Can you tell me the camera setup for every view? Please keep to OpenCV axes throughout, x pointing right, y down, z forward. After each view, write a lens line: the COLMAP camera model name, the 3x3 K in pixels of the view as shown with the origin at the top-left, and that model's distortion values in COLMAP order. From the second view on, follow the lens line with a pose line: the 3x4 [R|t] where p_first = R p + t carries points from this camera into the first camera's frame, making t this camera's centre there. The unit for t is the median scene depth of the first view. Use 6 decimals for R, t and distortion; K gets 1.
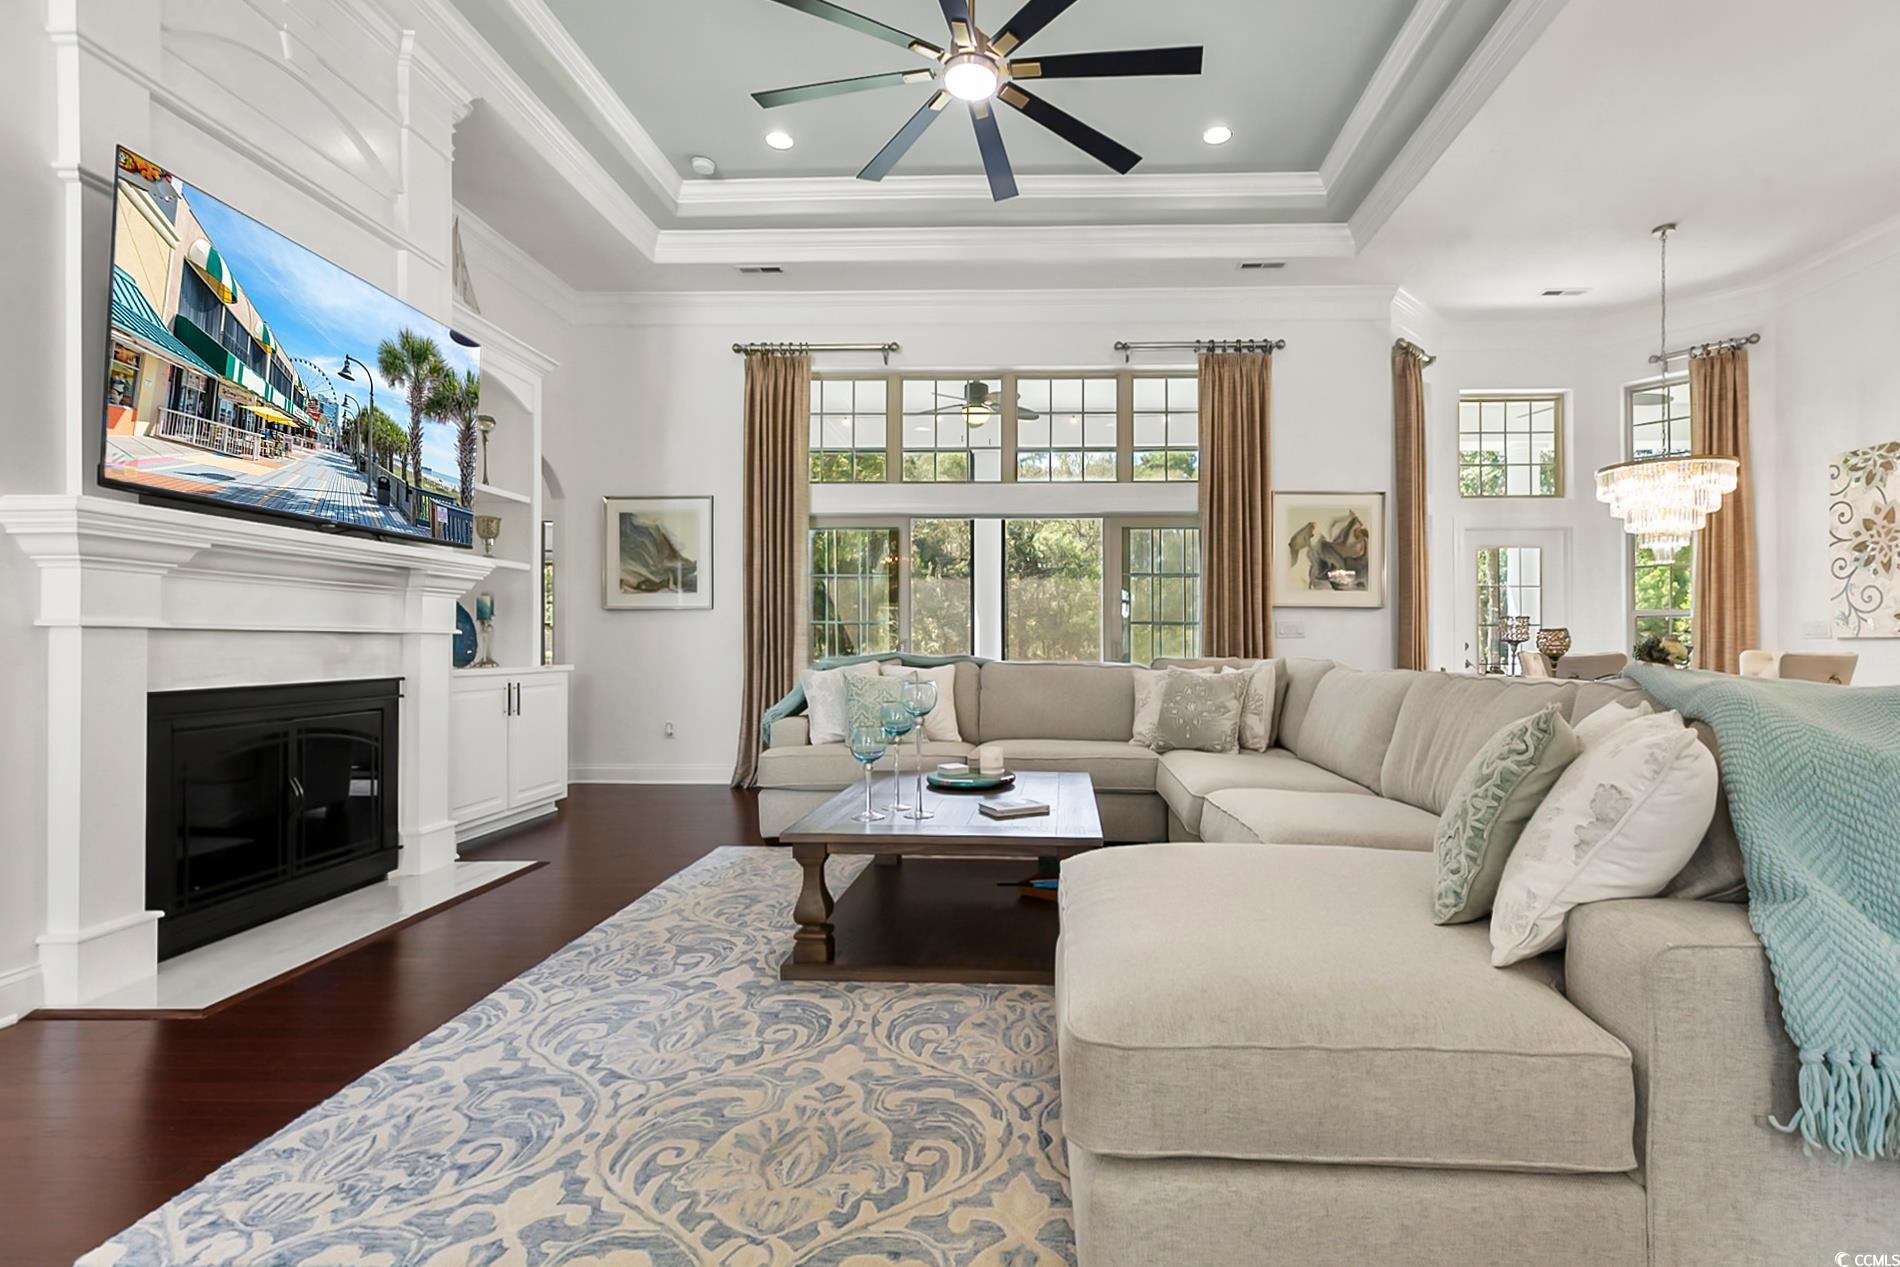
lens RADIAL K [[898.1, 0, 997.2], [0, 898.1, 640.5], [0, 0, 1]] dist [0.009727, -0.000956]
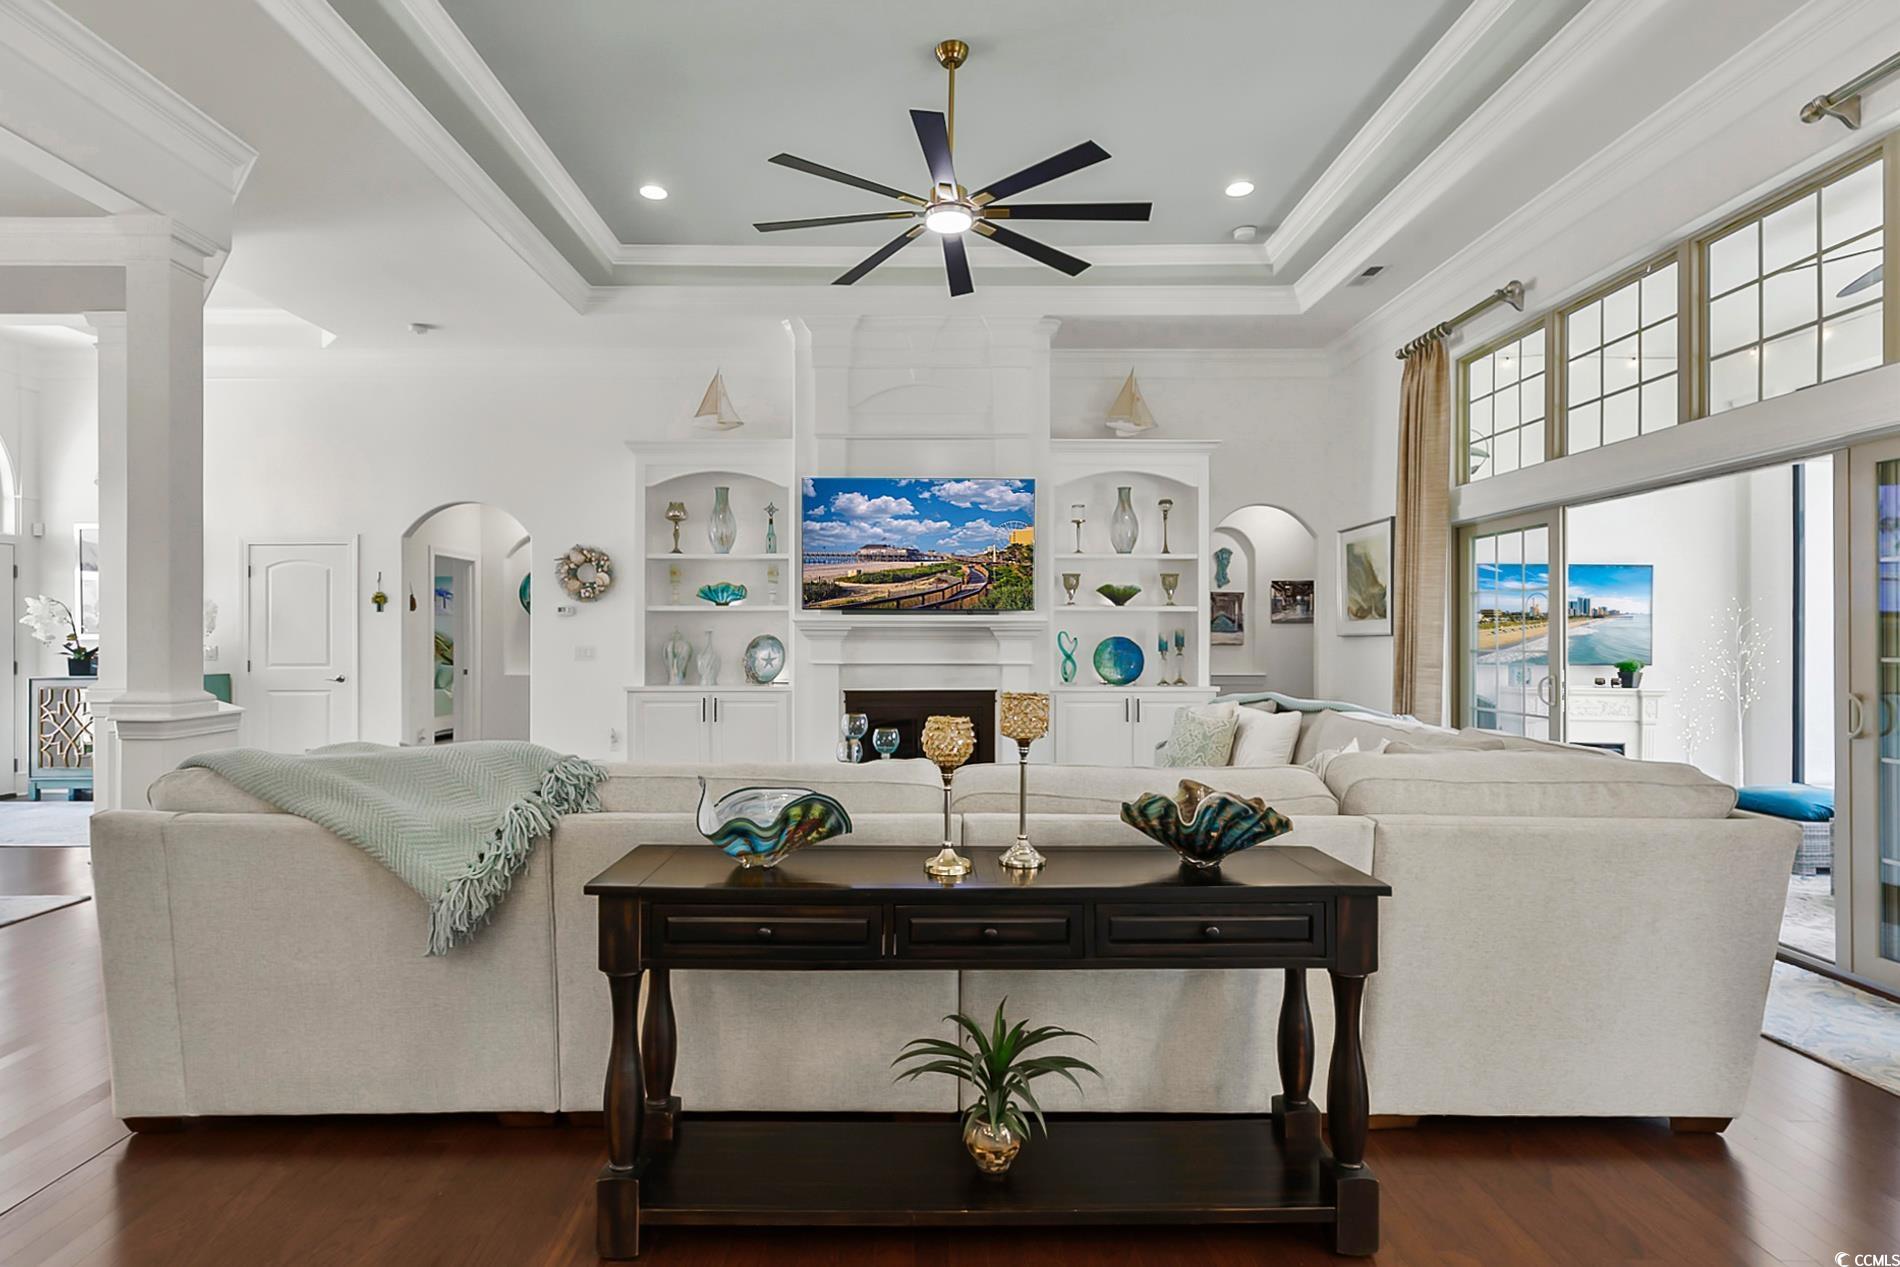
lens RADIAL K [[914.5, 0, 913.5], [0, 914.5, 637.5], [0, 0, 1]] dist [-0.006559, -0.003380]
pose [[0.029080, 0.001821, -0.999575, 0.750956], [0.002143, 0.999996, 0.001885, -0.043918], [0.999575, -0.002197, 0.029076, 0.562497]]
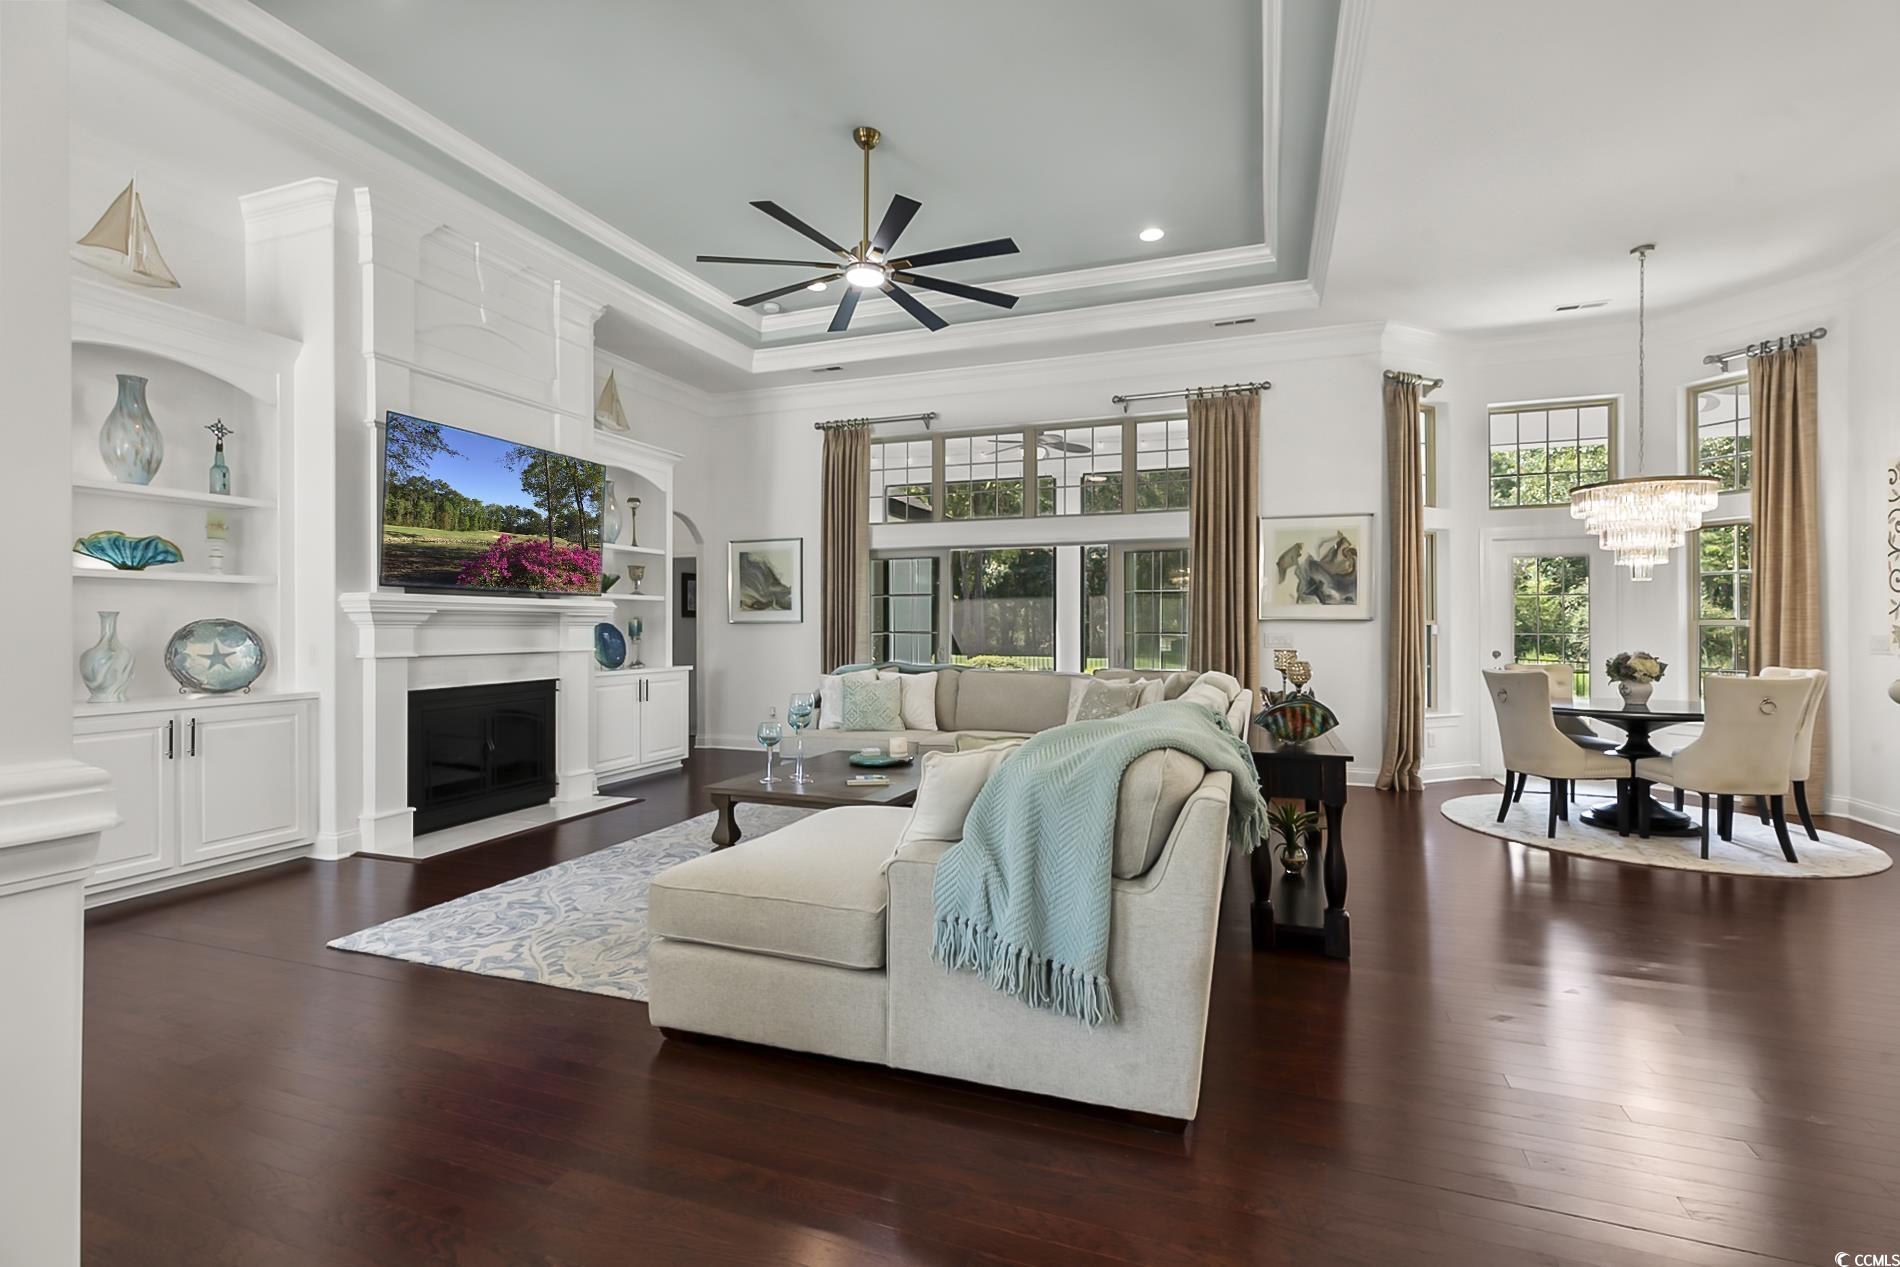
lens RADIAL K [[862.9, 0, 950.2], [0, 862.9, 628.0], [0, 0, 1]] dist [0.002620, 0.000278]
pose [[0.952510, 0.003721, -0.304484, 0.339488], [-0.001642, 0.999974, 0.007081, -0.043804], [0.304502, -0.006245, 0.952491, -0.181292]]
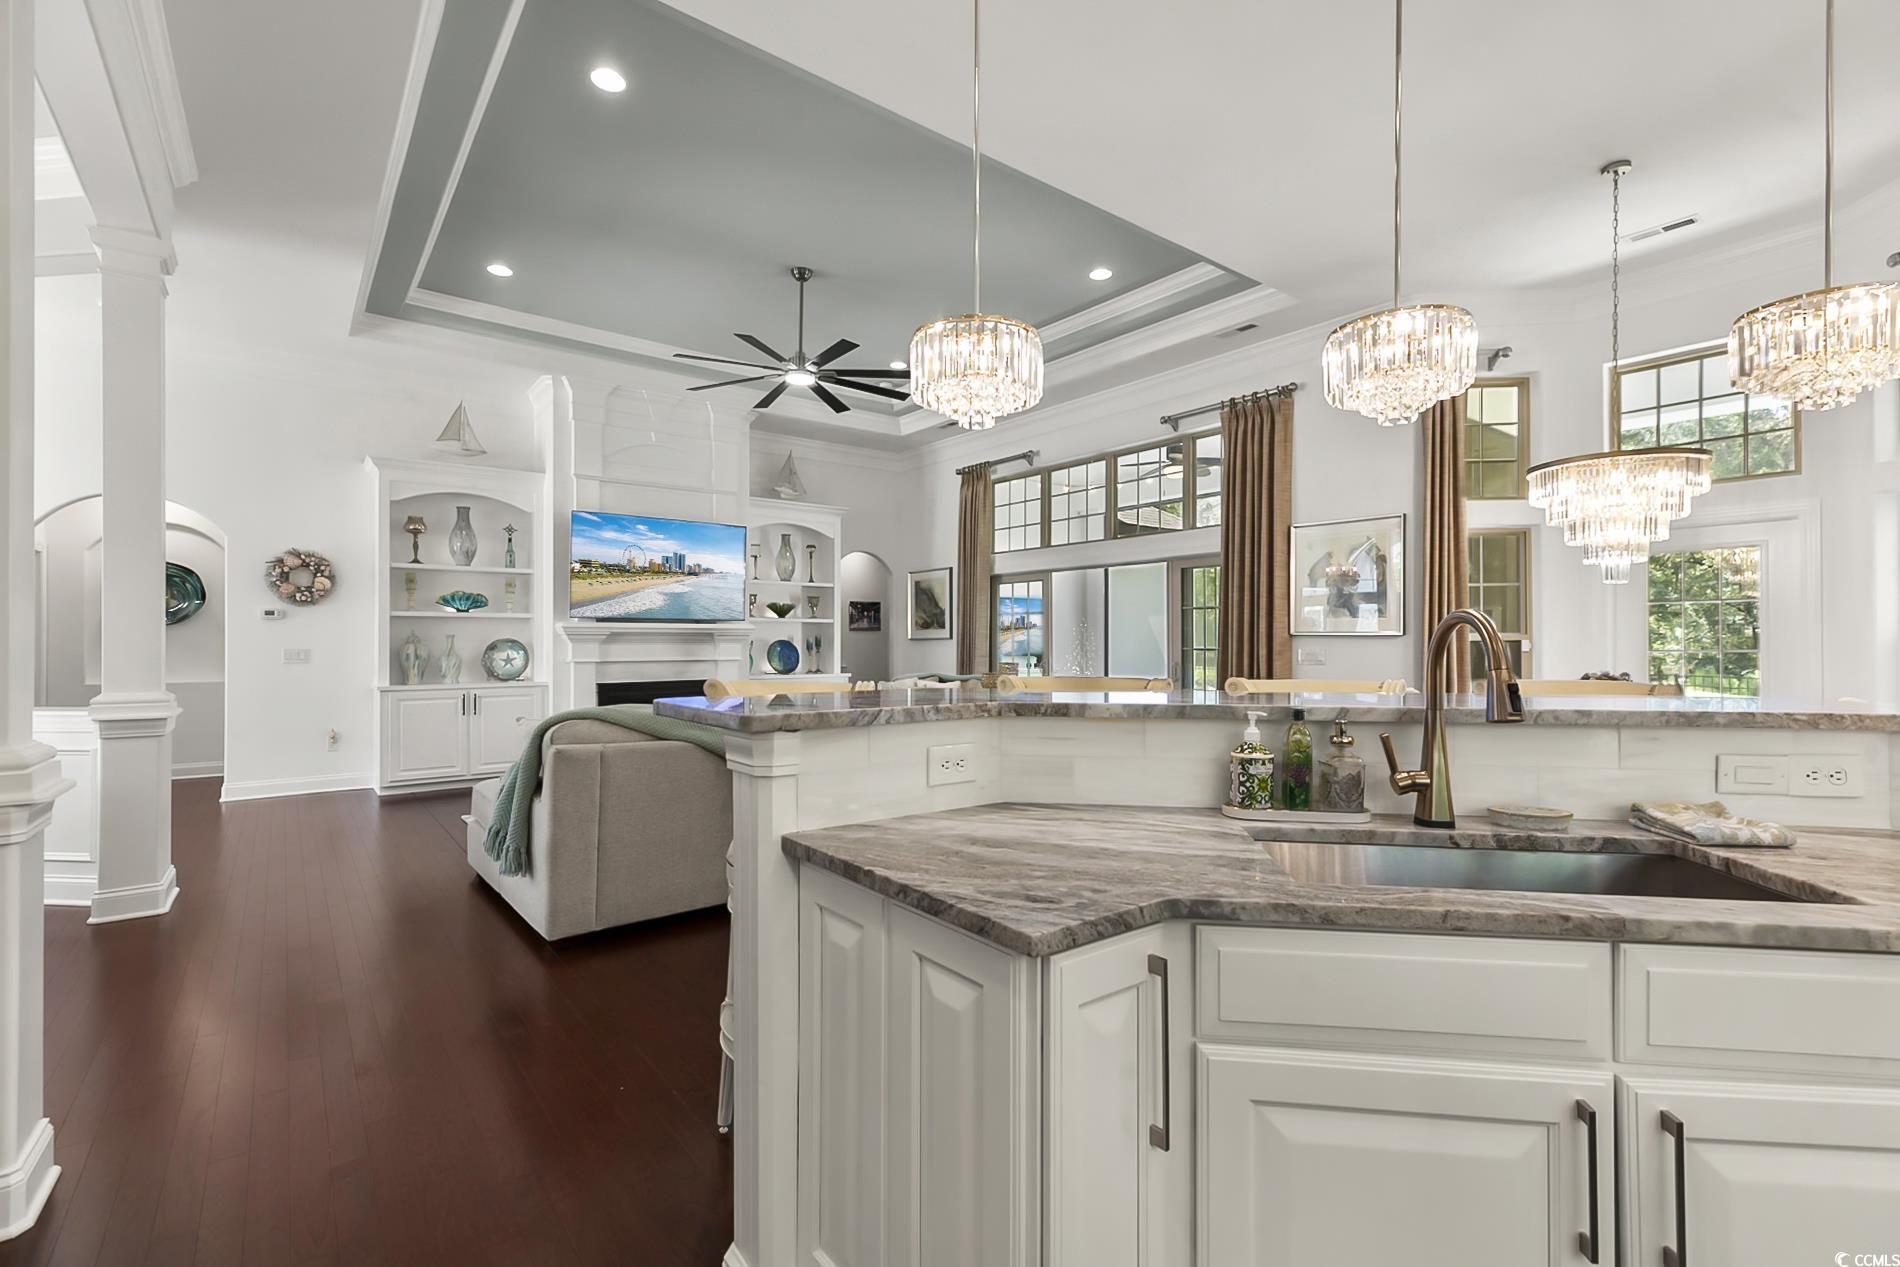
lens RADIAL K [[862.9, 0, 938.1], [0, 862.9, 647.8], [0, 0, 1]] dist [0.002620, 0.000278]
pose [[0.642659, 0.005863, -0.766130, 0.989525], [0.002763, 0.999946, 0.009970, -0.042373], [0.766148, -0.008524, 0.642608, 0.015336]]
